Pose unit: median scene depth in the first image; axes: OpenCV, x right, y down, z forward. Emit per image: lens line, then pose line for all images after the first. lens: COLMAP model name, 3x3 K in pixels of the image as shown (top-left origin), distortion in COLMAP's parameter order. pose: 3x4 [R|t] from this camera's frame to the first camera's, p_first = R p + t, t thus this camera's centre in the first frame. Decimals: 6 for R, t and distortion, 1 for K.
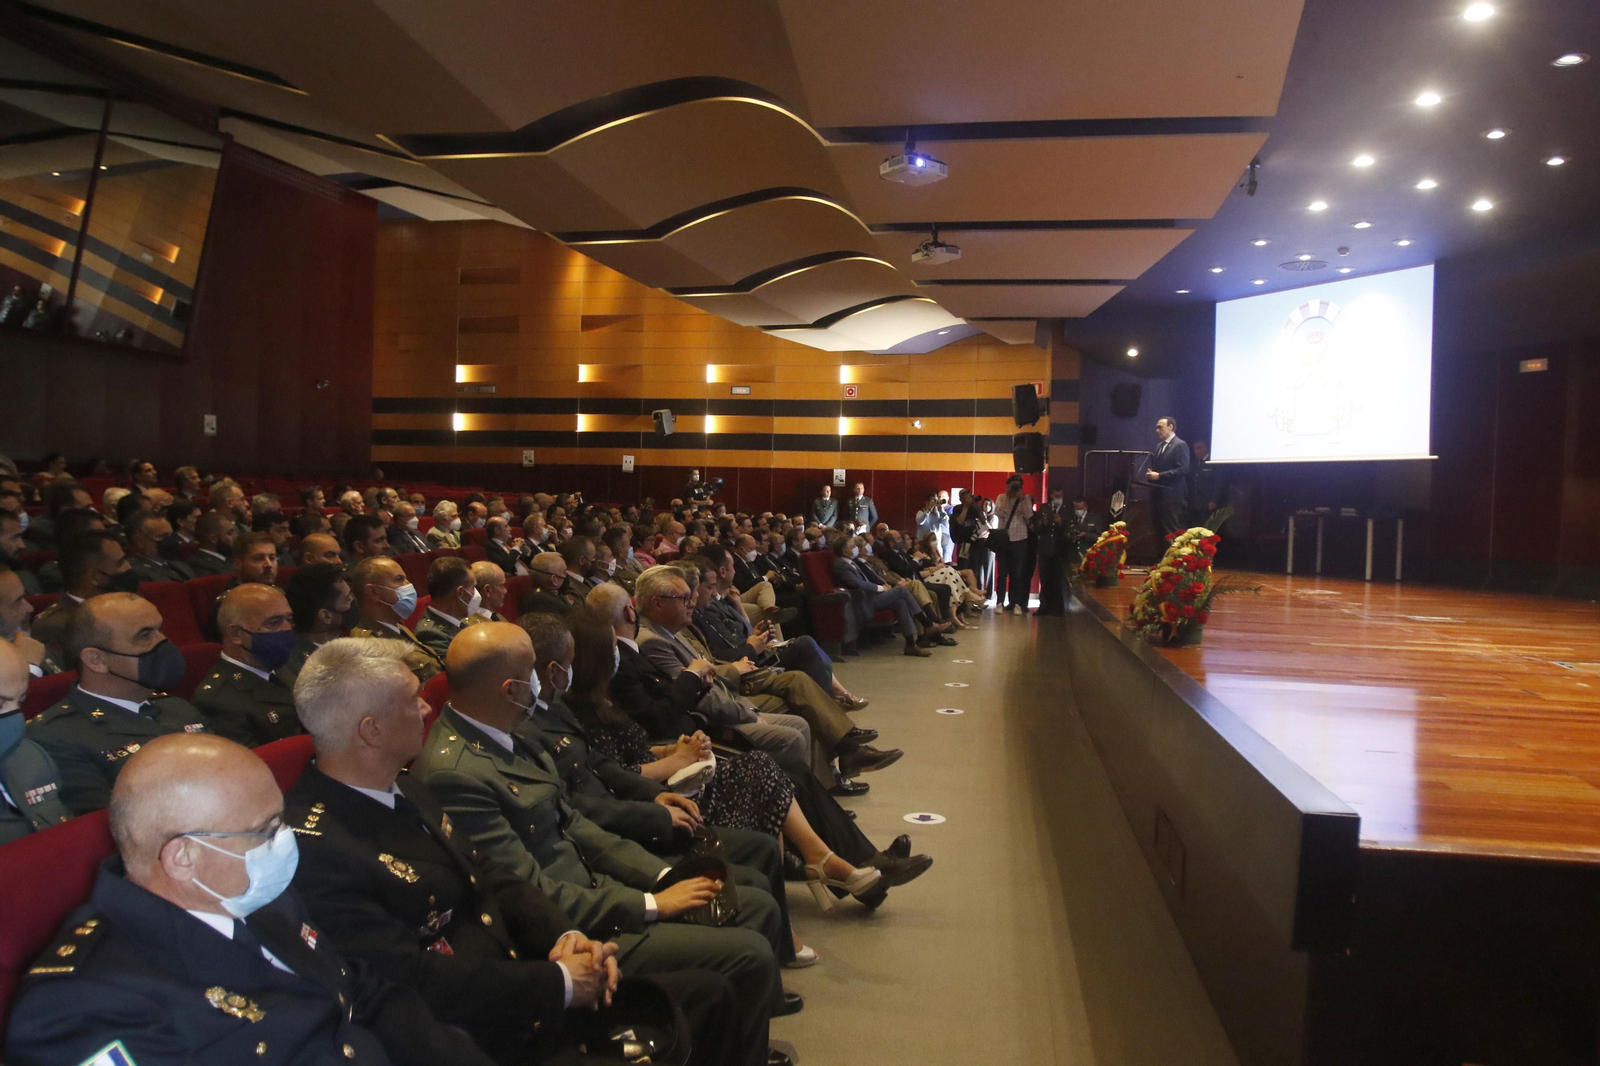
lens RADIAL K [[1165.3, 0, 804.8], [0, 1165.3, 516.4], [0, 0, 1]] dist [-0.060524, -0.000432]
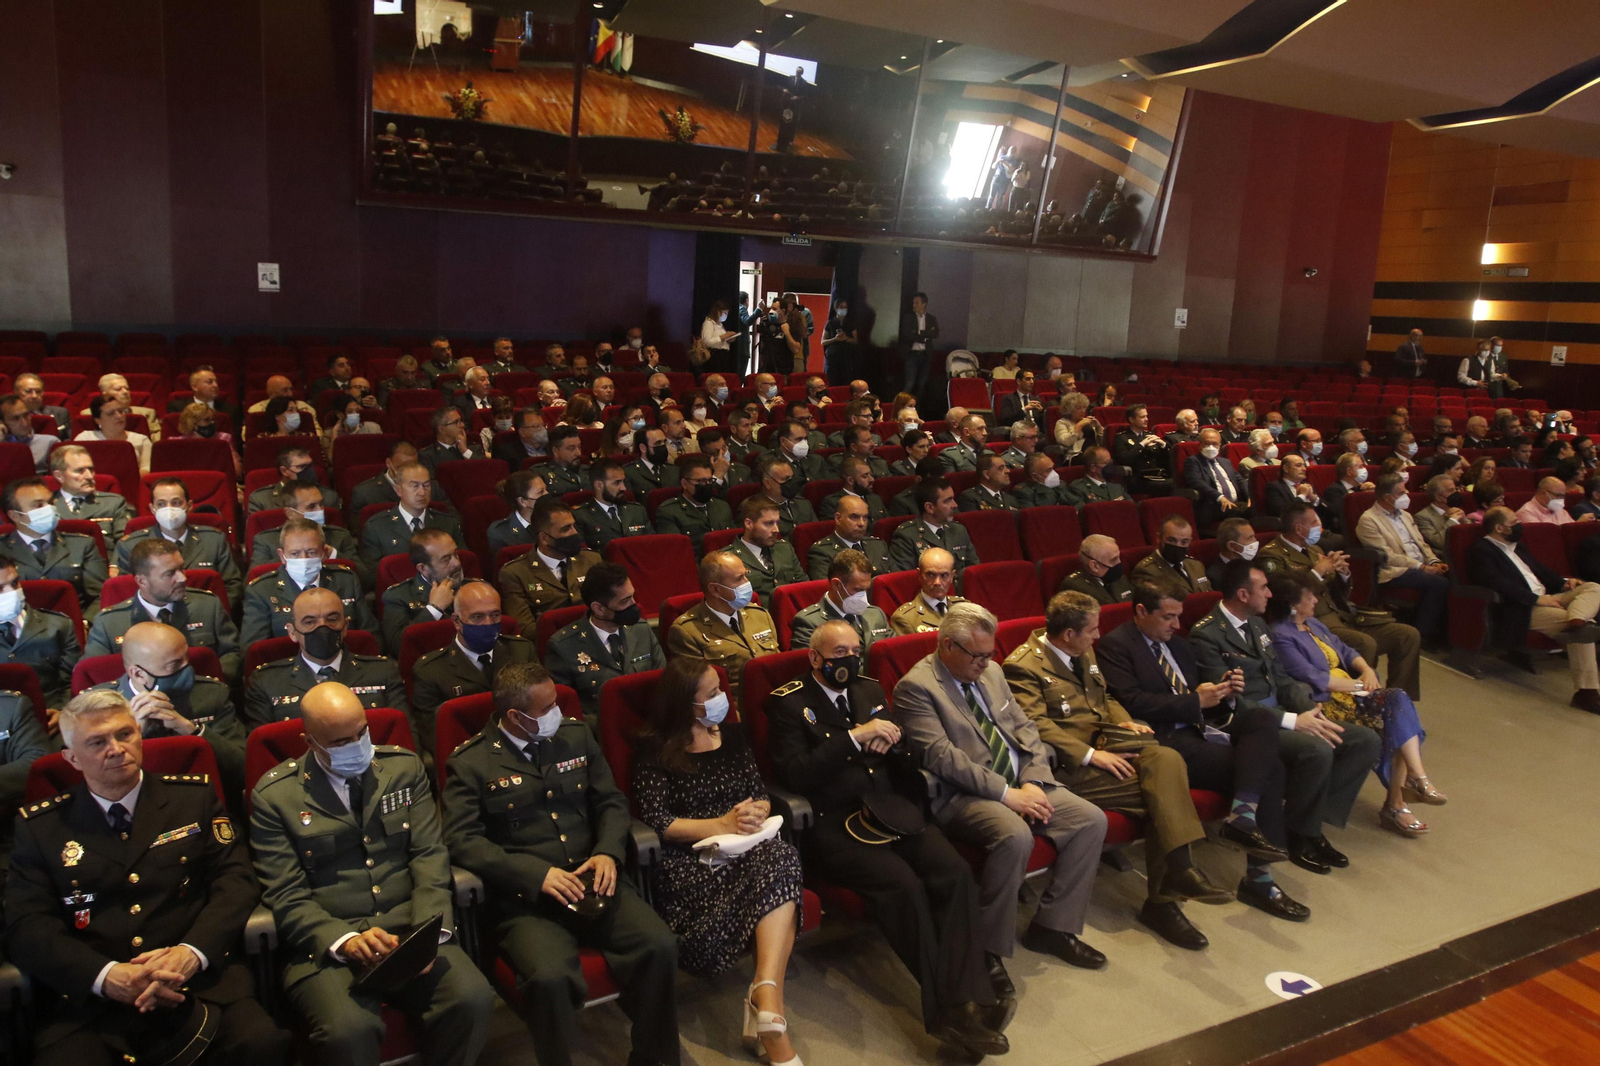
lens RADIAL K [[1165.3, 0, 804.8], [0, 1165.3, 516.4], [0, 0, 1]] dist [-0.060524, -0.000432]
pose [[0.576848, 0.144754, -0.803923, 0.119619], [-0.041725, 0.988110, 0.147979, -0.034286], [0.815785, -0.051818, 0.576029, 0.087497]]
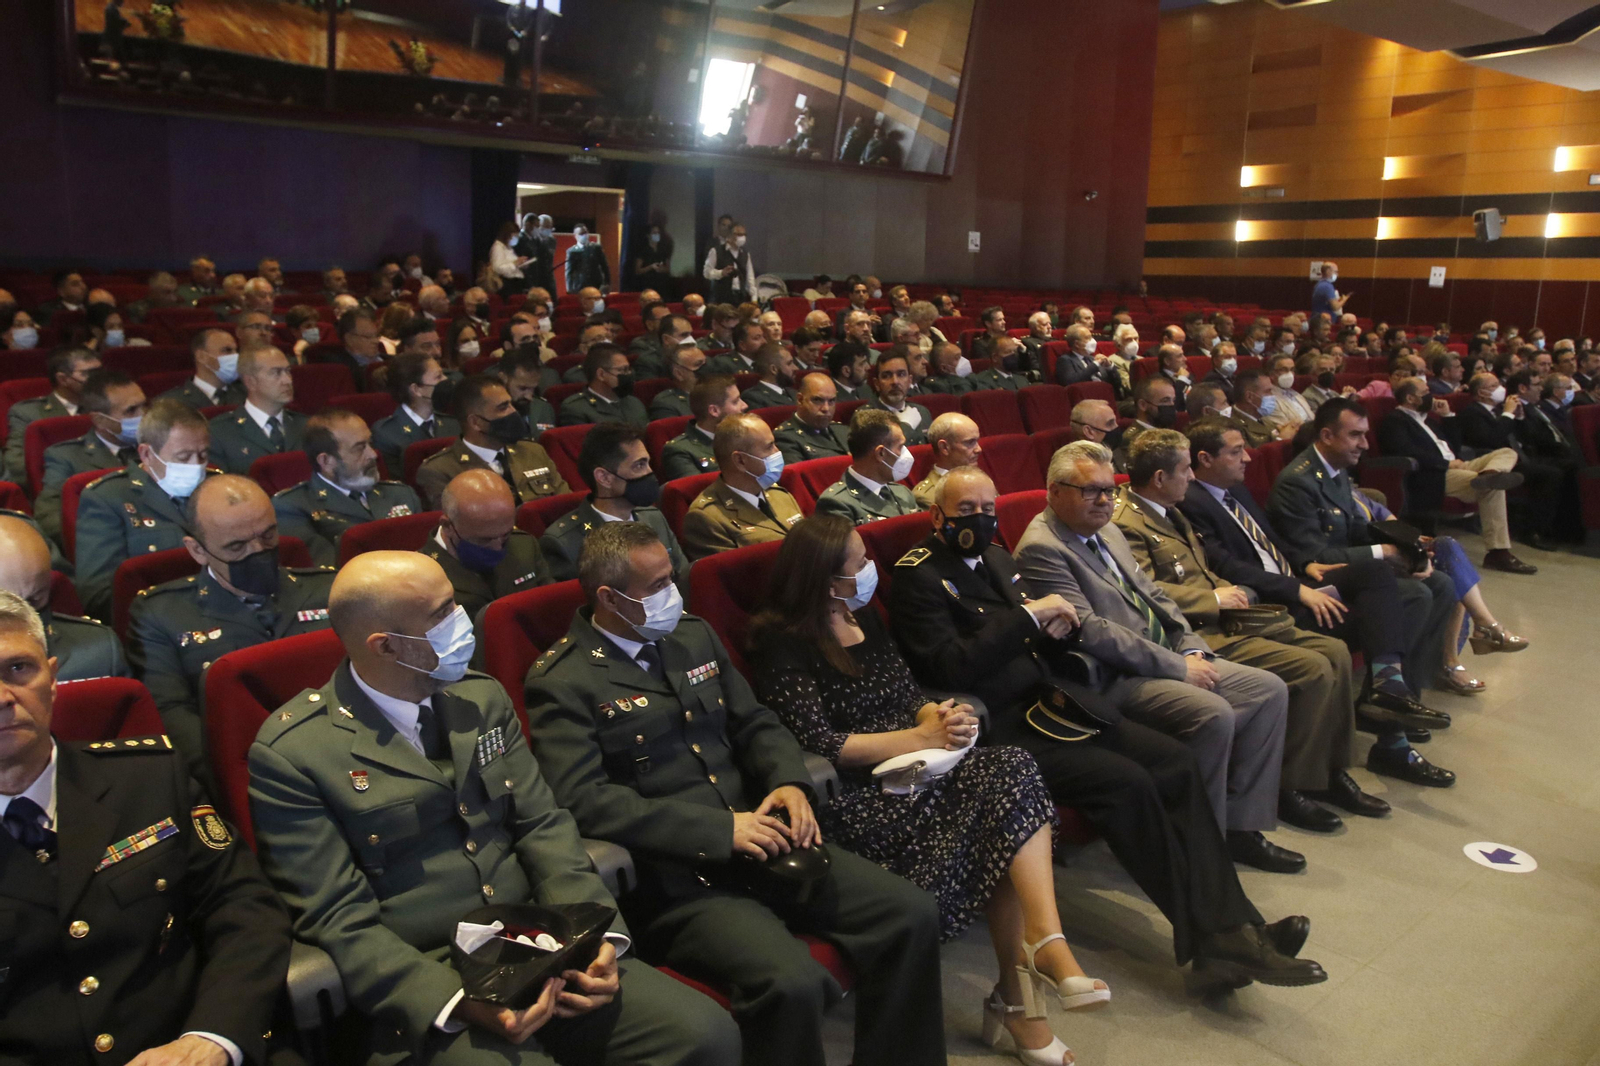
lens RADIAL K [[1160.9, 0, 811.9], [0, 1160.9, 531.5], [0, 0, 1]] dist [-0.079610, 0.038824]
pose [[0.759288, 0.125222, -0.638593, 0.049302], [-0.011348, 0.983710, 0.179403, -0.006710], [0.650655, -0.128972, 0.748341, 0.078470]]
